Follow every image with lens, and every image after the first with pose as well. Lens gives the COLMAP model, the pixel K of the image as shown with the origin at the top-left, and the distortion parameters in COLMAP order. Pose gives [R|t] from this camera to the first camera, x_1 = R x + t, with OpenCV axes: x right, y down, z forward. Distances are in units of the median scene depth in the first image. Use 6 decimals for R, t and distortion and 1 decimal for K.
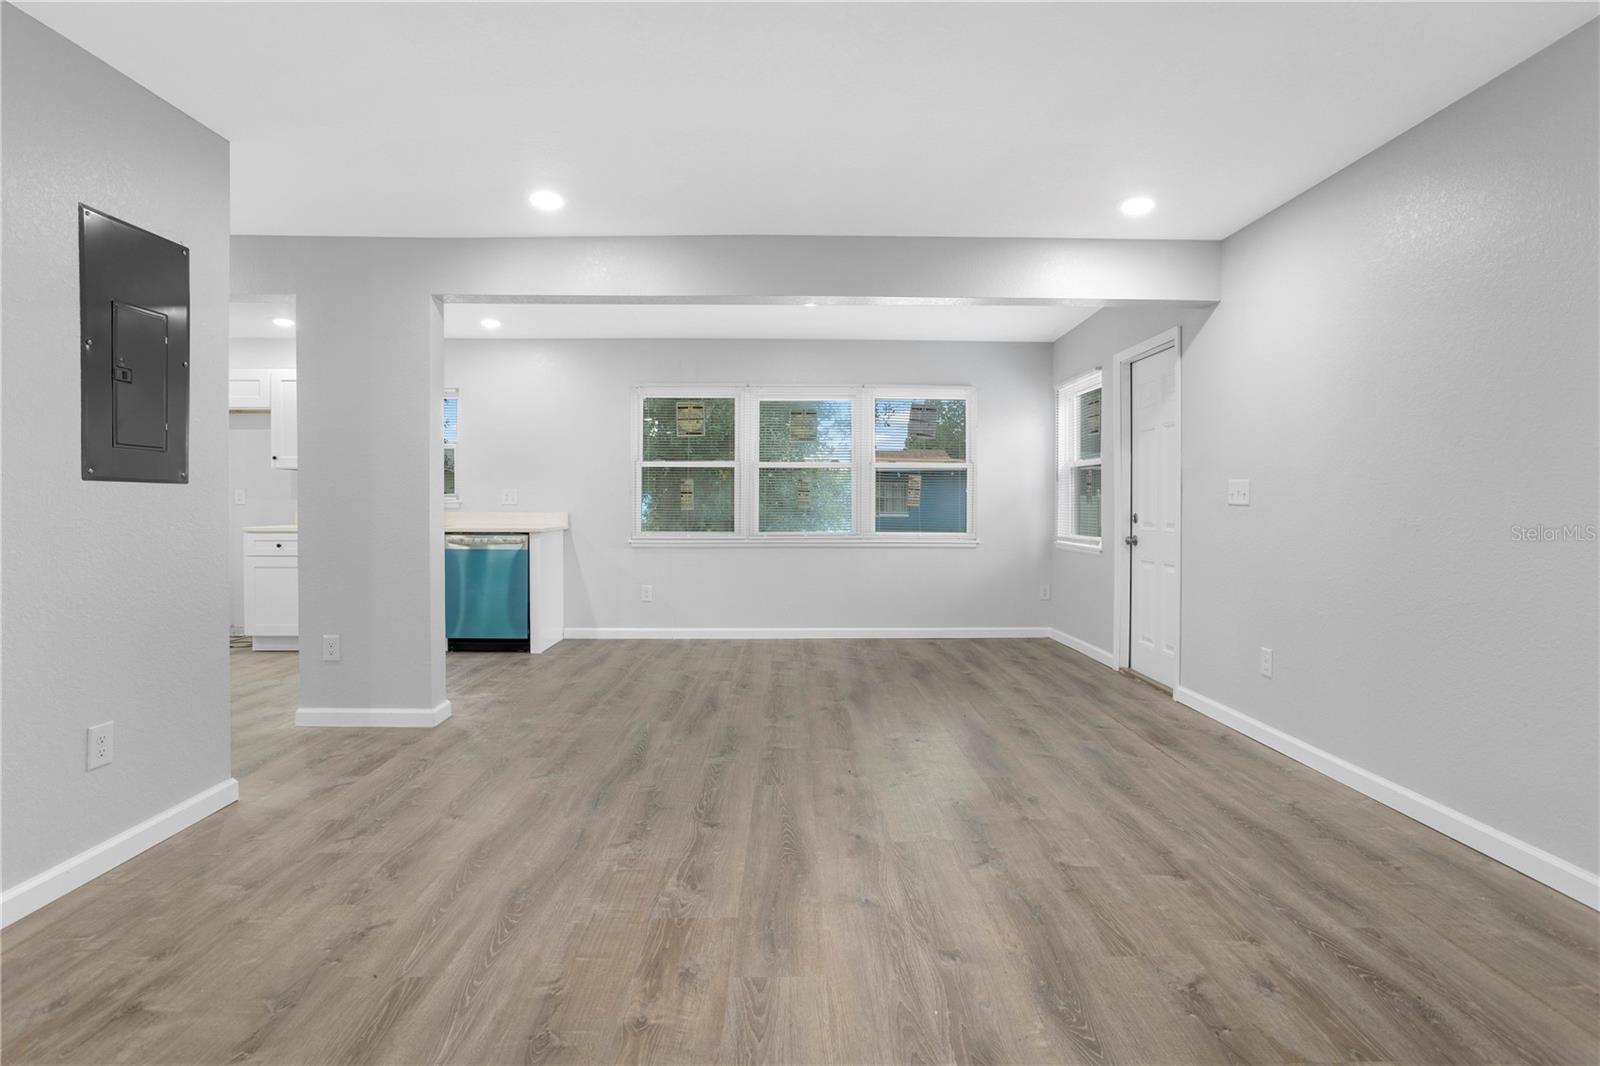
lens RADIAL K [[790.7, 0, 810.4], [0, 790.7, 511.1], [0, 0, 1]] dist [-0.046627, 0.024066]
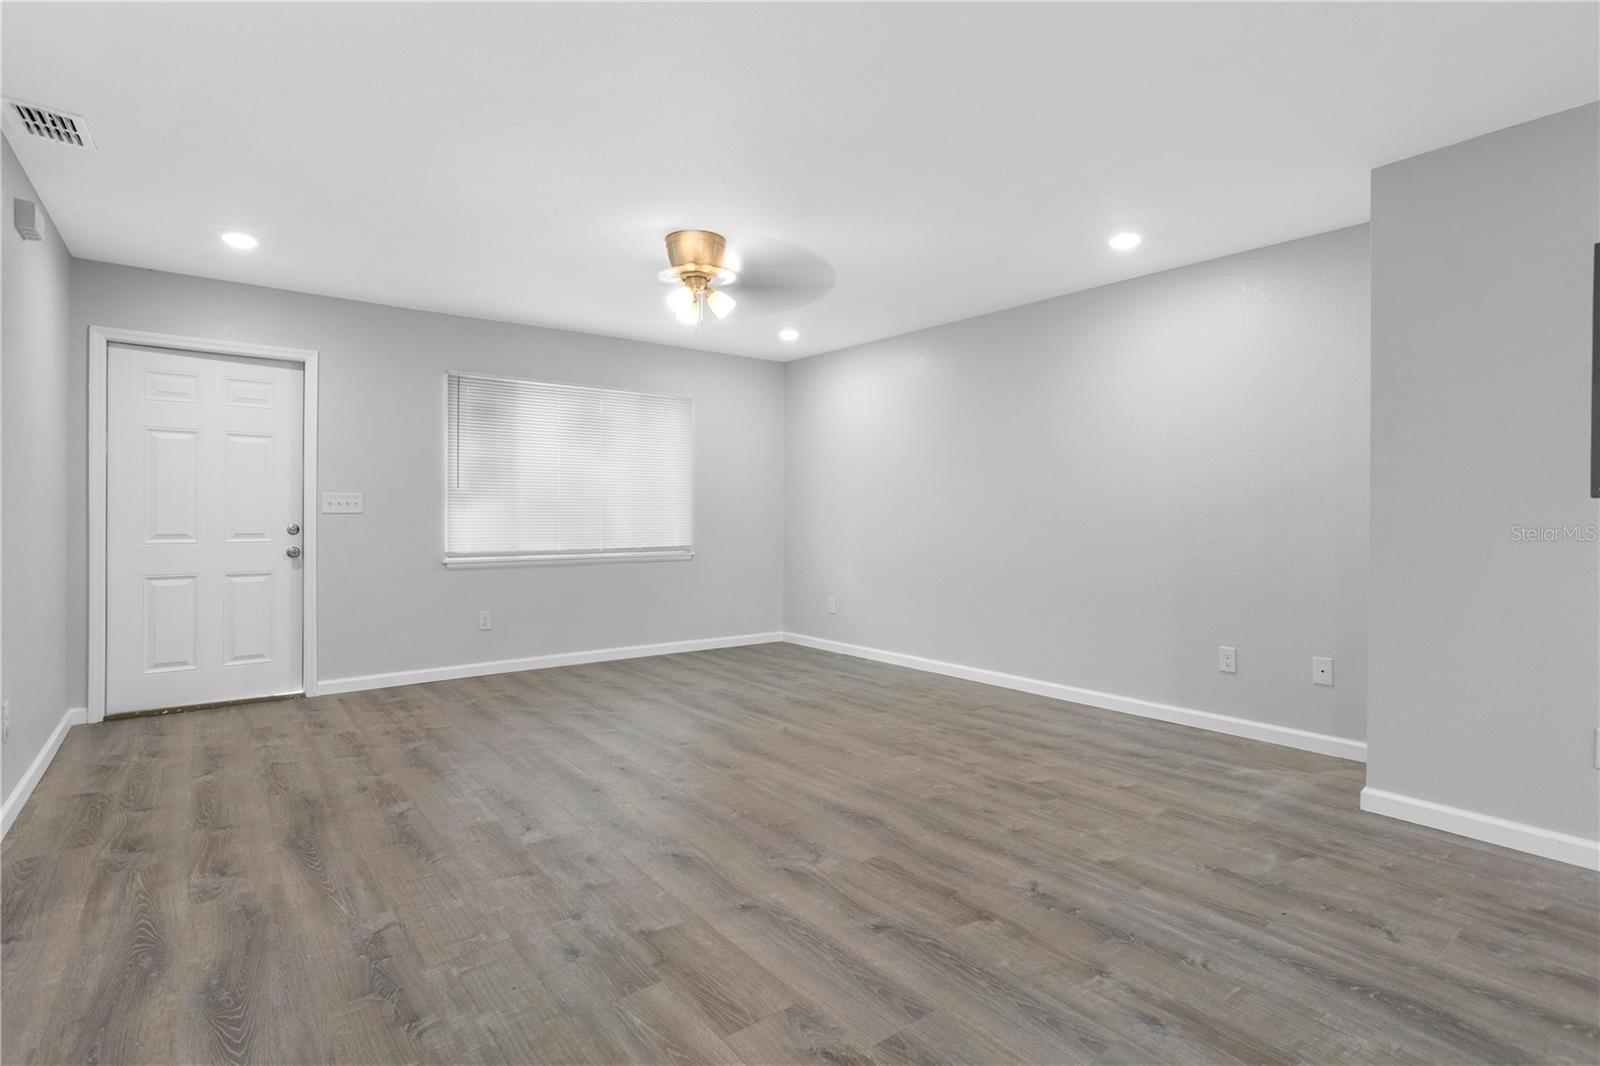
lens RADIAL K [[790.7, 0, 814.6], [0, 790.7, 517.0], [0, 0, 1]] dist [-0.046627, 0.024066]
pose [[-0.797788, -0.000745, -0.602938, 0.308296], [-0.014278, 0.999742, 0.017657, -0.008834], [0.602769, 0.022695, -0.797593, 0.629649]]
